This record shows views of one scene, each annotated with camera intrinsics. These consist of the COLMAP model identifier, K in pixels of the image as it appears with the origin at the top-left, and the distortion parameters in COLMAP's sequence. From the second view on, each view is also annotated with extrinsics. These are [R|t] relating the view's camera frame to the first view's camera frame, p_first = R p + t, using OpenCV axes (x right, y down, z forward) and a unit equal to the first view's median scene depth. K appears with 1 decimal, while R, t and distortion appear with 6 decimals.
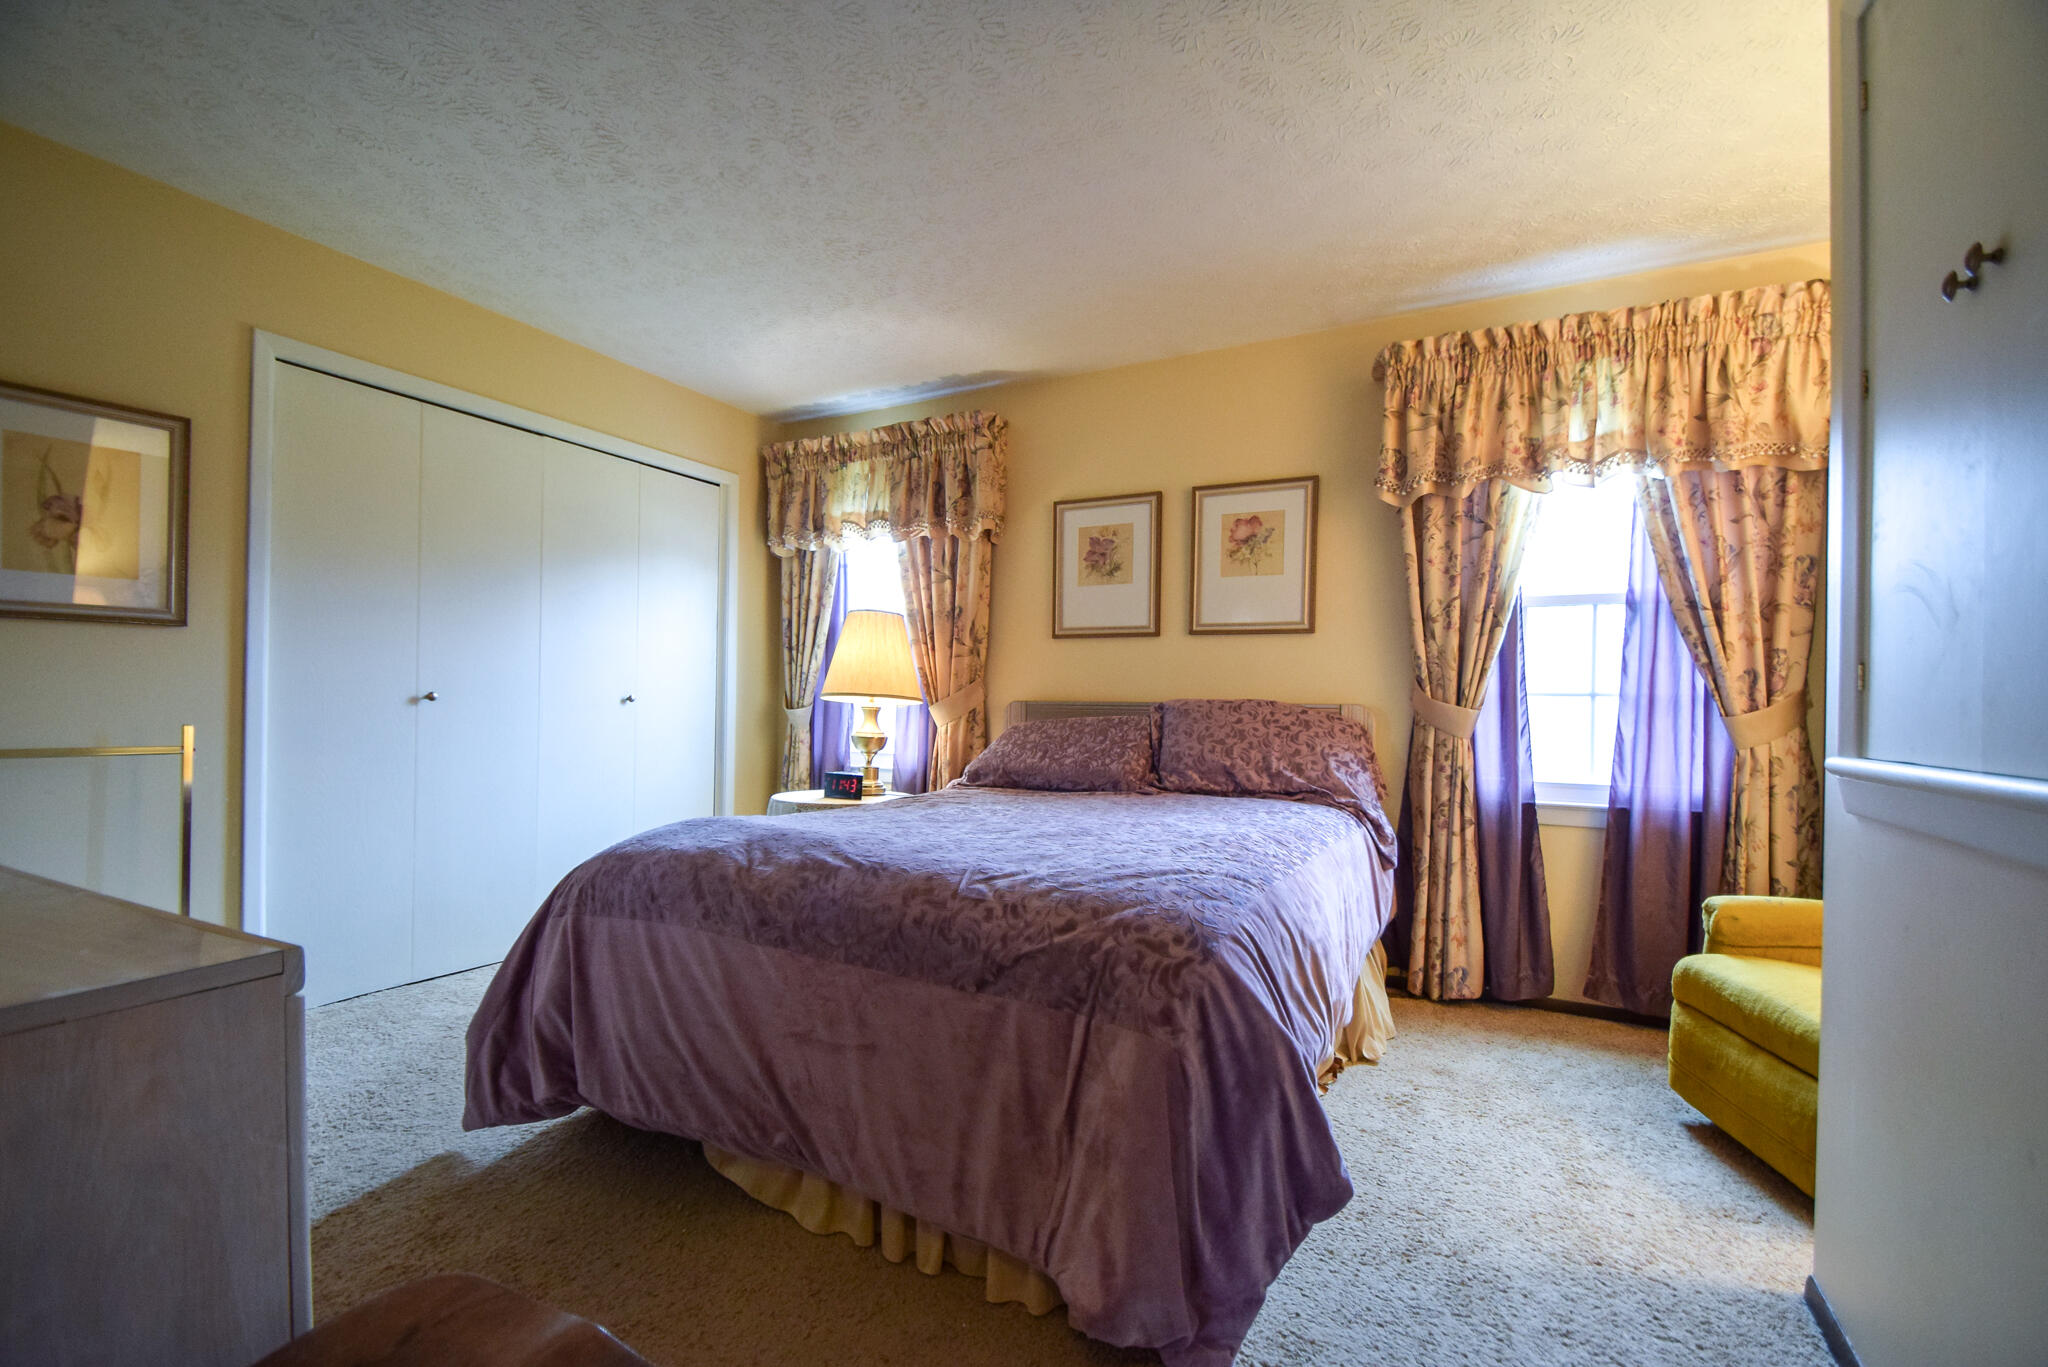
lens RADIAL K [[899.0, 0, 1024.0], [0, 899.0, 684.3], [0, 0, 1]] dist [-0.009035, -0.004215]
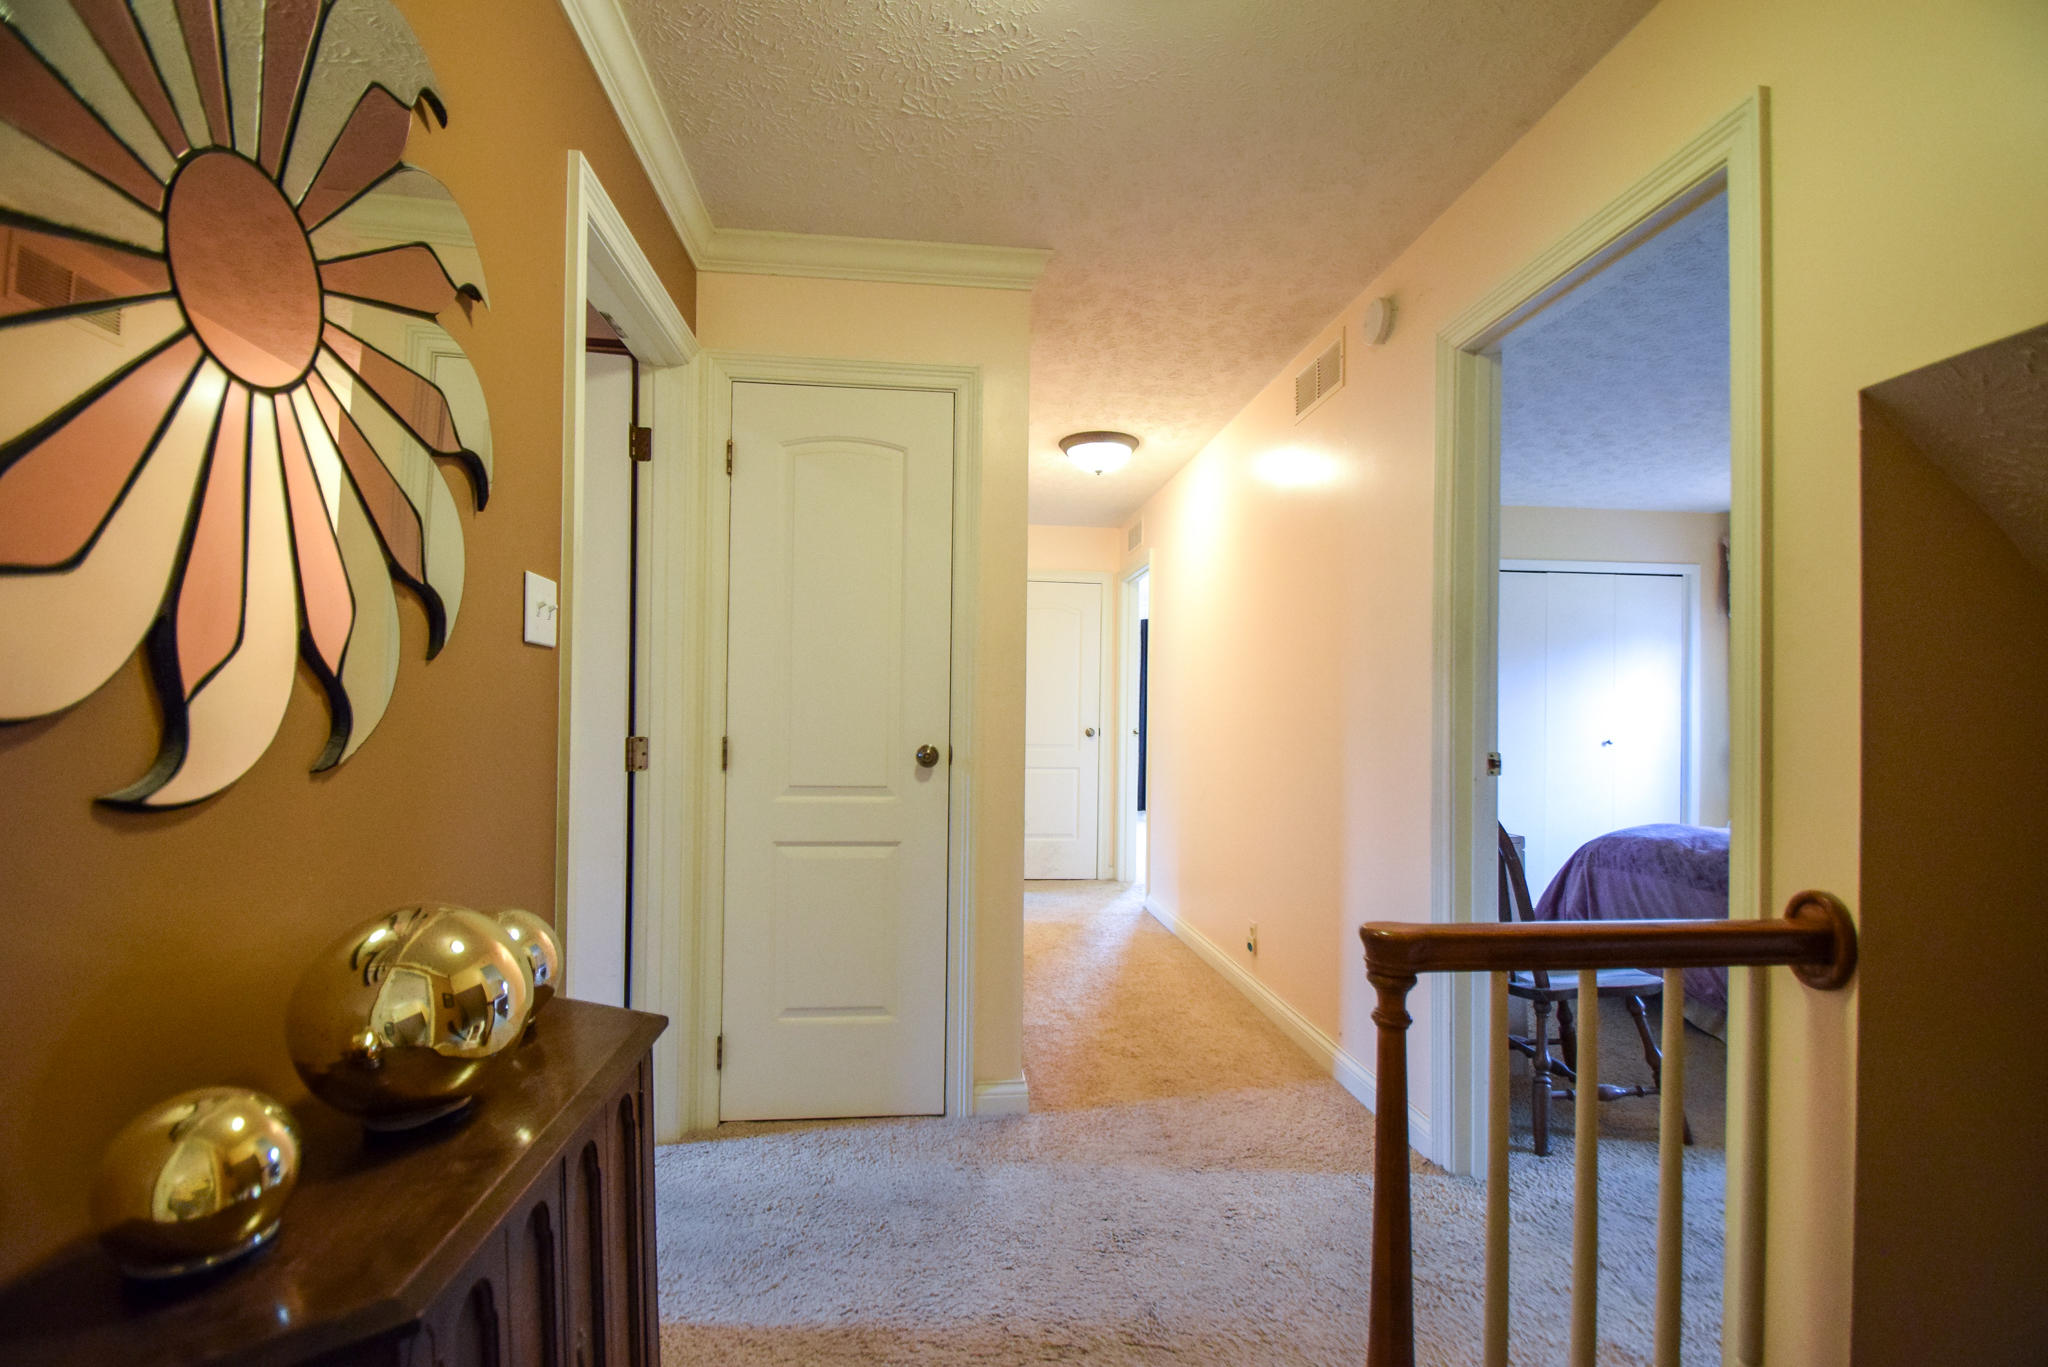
lens RADIAL K [[899.0, 0, 1024.2], [0, 899.0, 693.4], [0, 0, 1]] dist [-0.009035, -0.004215]
pose [[0.555147, -0.020818, -0.831491, 0.440744], [0.005363, 0.999756, -0.021450, -0.078237], [0.831735, 0.007448, 0.555123, -1.101428]]
